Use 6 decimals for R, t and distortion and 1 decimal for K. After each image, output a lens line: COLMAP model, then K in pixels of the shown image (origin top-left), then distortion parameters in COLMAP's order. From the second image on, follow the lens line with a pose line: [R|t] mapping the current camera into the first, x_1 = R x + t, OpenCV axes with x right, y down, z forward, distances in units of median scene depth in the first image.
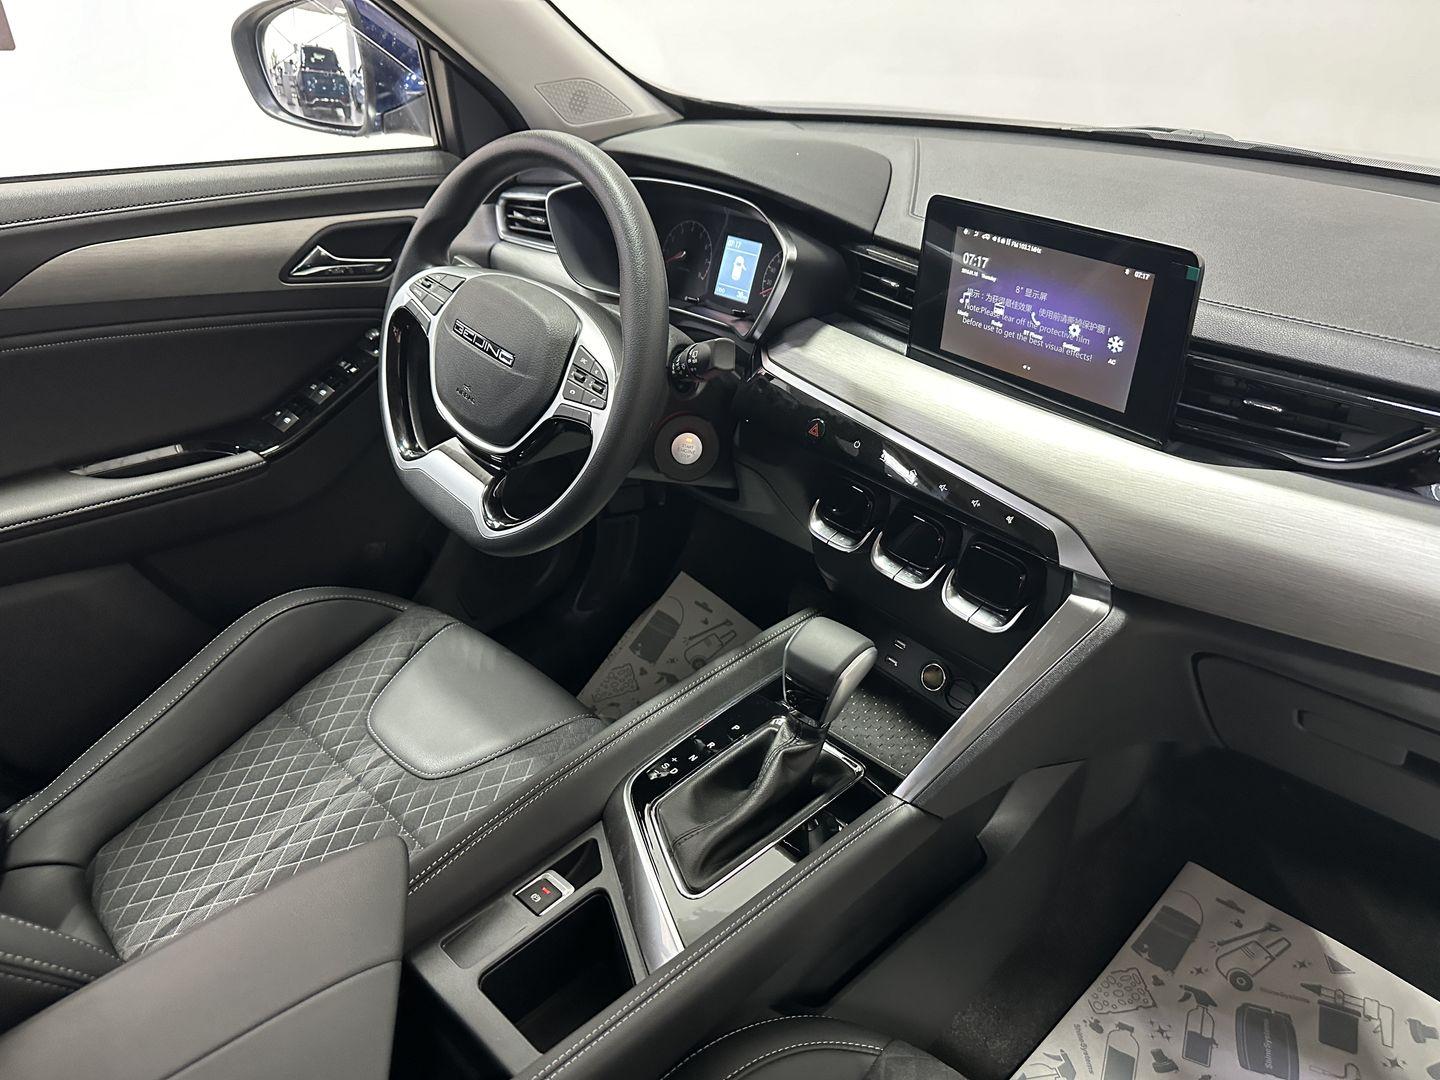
lens RADIAL K [[1023.2, 0, 711.1], [0, 1023.2, 537.2], [0, 0, 1]] dist [0.218691, -0.404085]
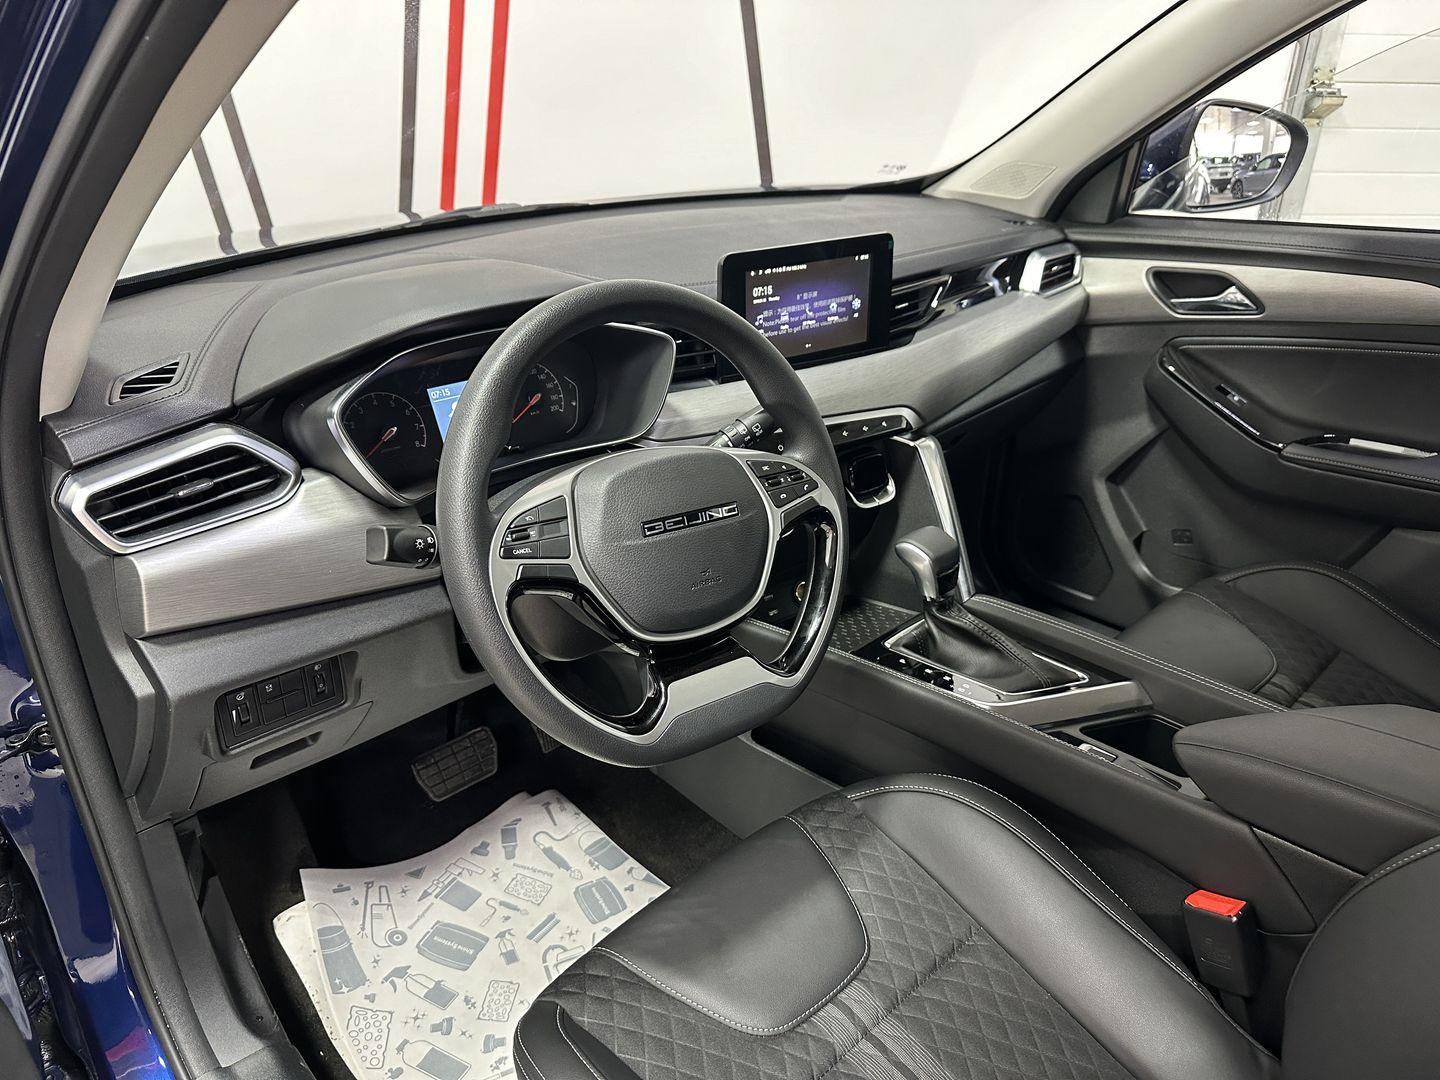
lens RADIAL K [[1023.2, 0, 711.1], [0, 1023.2, 537.2], [0, 0, 1]] dist [0.218691, -0.404085]
pose [[0.026851, -0.424274, 0.905136, -1.096625], [0.494567, 0.792519, 0.356815, -0.518664], [-0.868725, 0.438070, 0.231112, 0.874813]]
